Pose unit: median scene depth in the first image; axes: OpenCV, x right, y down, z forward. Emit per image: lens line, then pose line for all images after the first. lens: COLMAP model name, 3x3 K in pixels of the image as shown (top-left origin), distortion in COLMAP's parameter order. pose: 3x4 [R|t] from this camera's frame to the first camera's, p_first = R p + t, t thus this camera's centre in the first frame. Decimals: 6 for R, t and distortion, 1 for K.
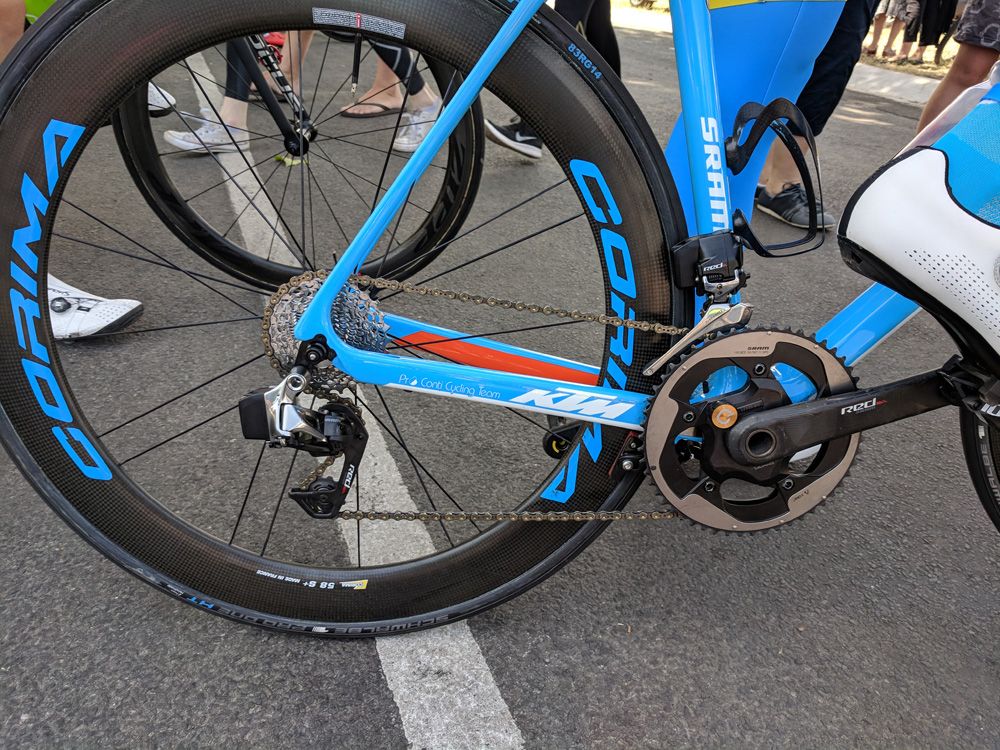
lens RADIAL K [[766.8, 0, 502.1], [0, 766.8, 382.0], [0, 0, 1]] dist [-0.011720, 0.038635]
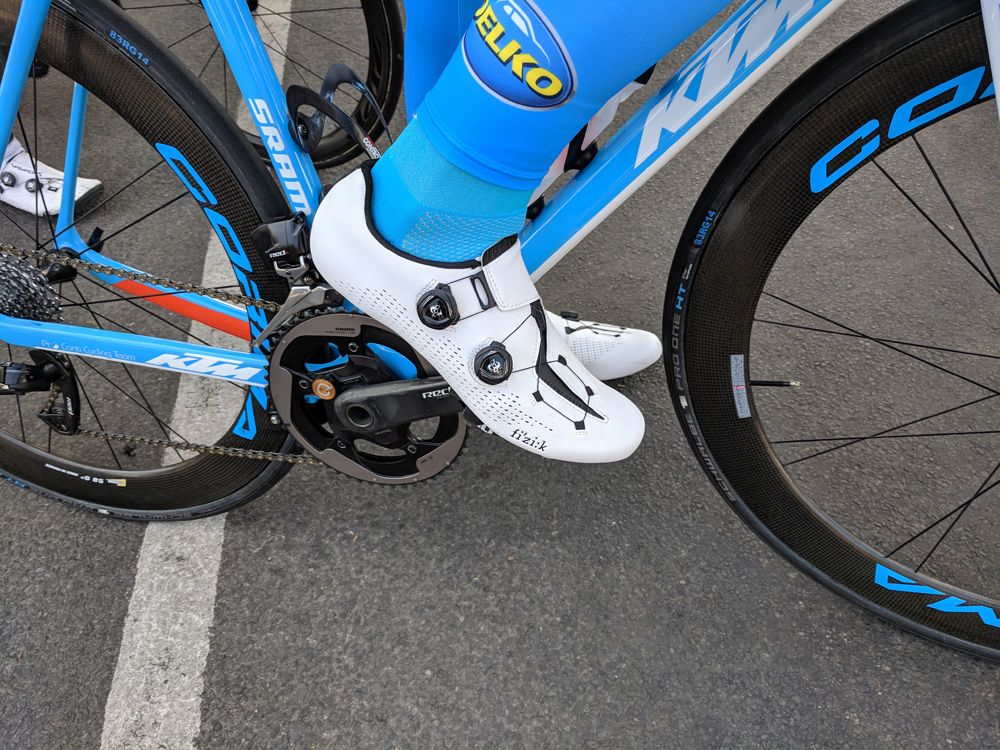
lens RADIAL K [[766.8, 0, 498.4], [0, 766.8, 380.9], [0, 0, 1]] dist [-0.011720, 0.038635]
pose [[0.960250, 0.076850, -0.268354, 0.738423], [-0.000855, 0.962162, 0.272477, -0.233411], [0.279139, -0.261417, 0.923982, 0.092431]]
